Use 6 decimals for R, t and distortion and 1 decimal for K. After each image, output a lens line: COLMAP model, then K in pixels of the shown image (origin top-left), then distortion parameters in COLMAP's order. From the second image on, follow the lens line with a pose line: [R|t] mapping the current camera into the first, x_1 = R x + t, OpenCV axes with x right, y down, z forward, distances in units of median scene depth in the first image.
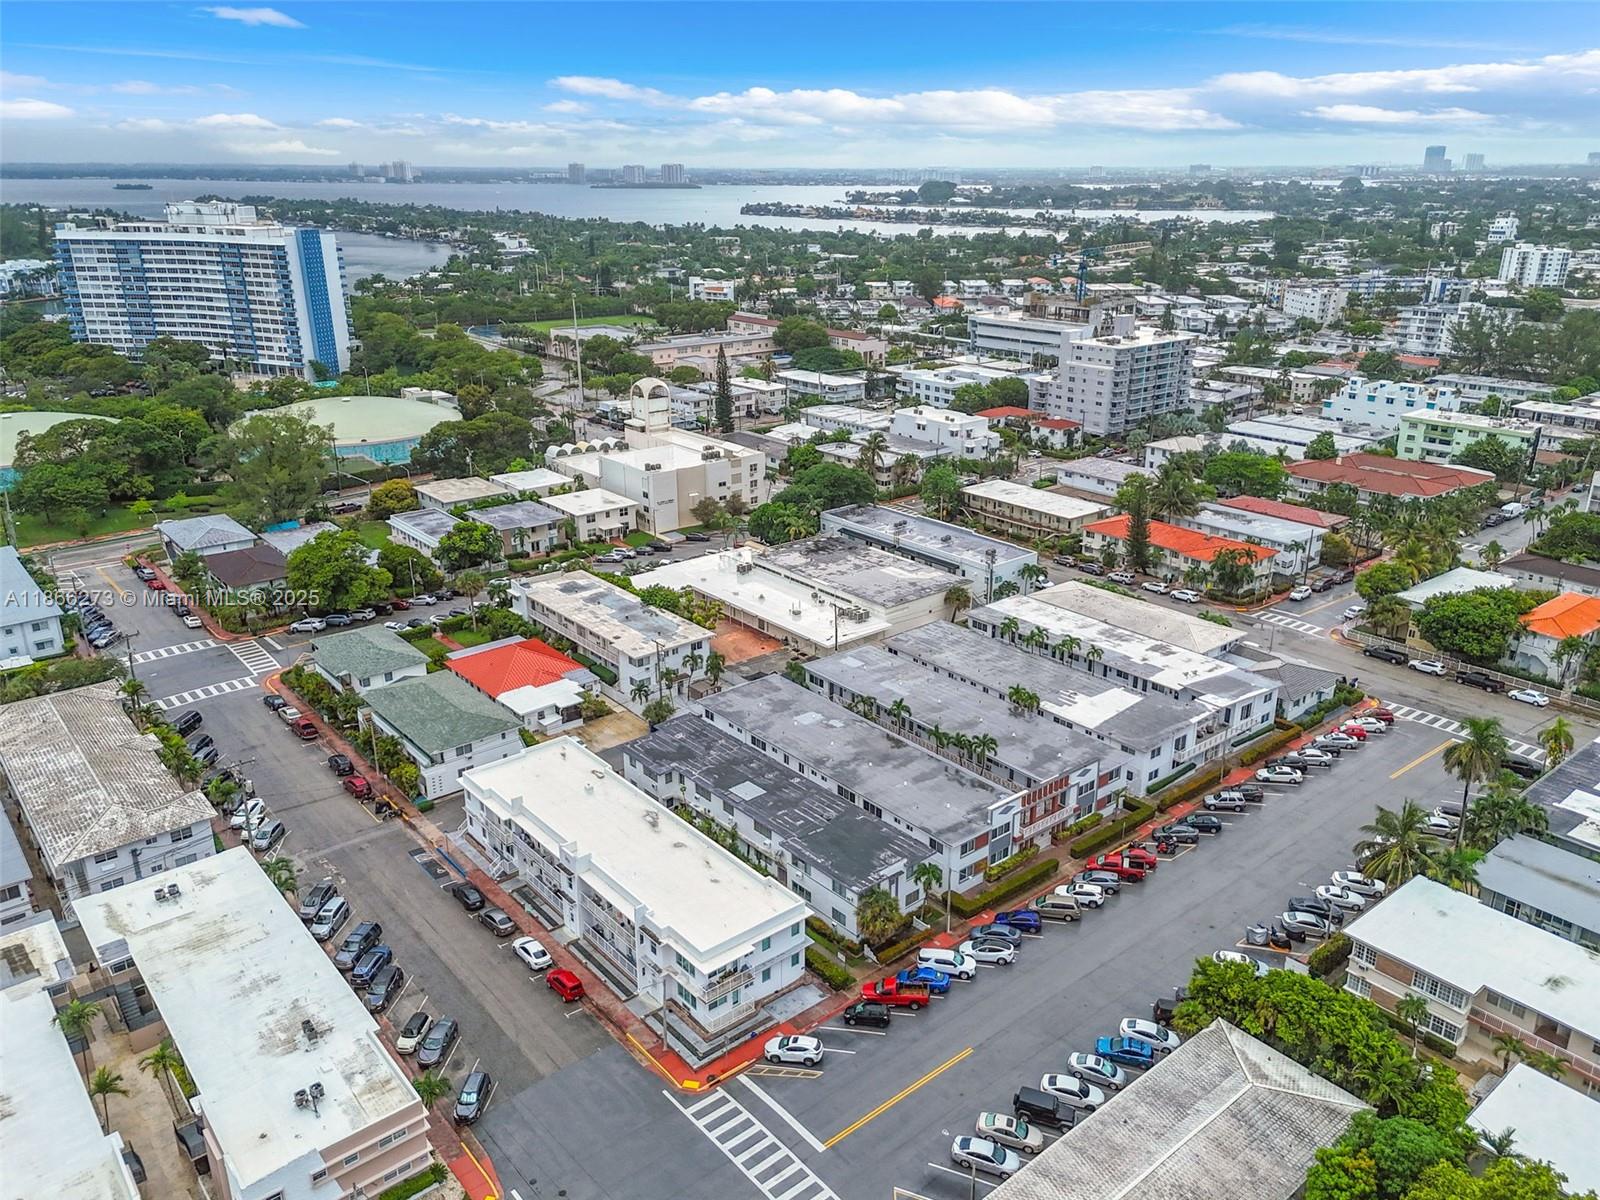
lens RADIAL K [[1216.7, 0, 820.4], [0, 1216.7, 605.4], [0, 0, 1]] dist [0.074895, -0.050533]
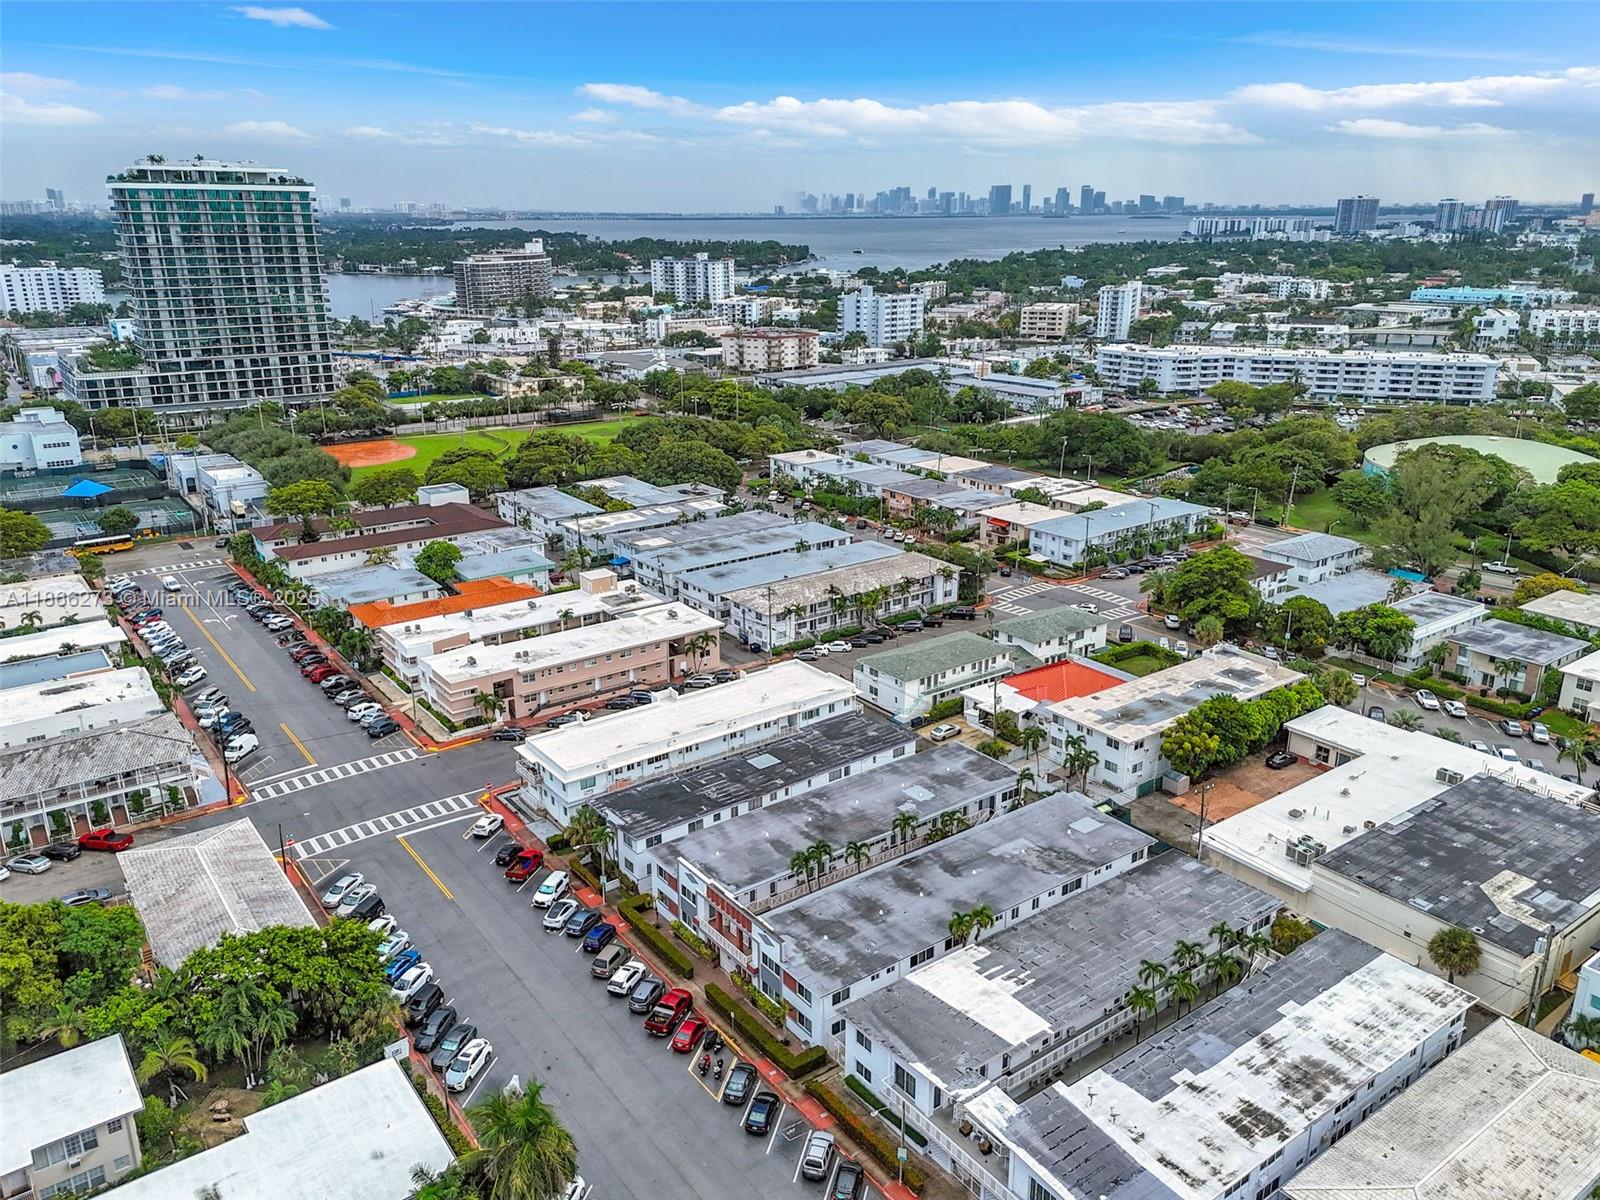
lens RADIAL K [[1179.3, 0, 805.3], [0, 1179.3, 695.3], [0, 0, 1]] dist [0.070145, -0.052859]
pose [[-0.088516, 0.377063, -0.921948, 0.725892], [-0.334535, 0.860565, 0.384077, -0.262703], [0.938217, 0.342421, 0.049967, 0.760222]]
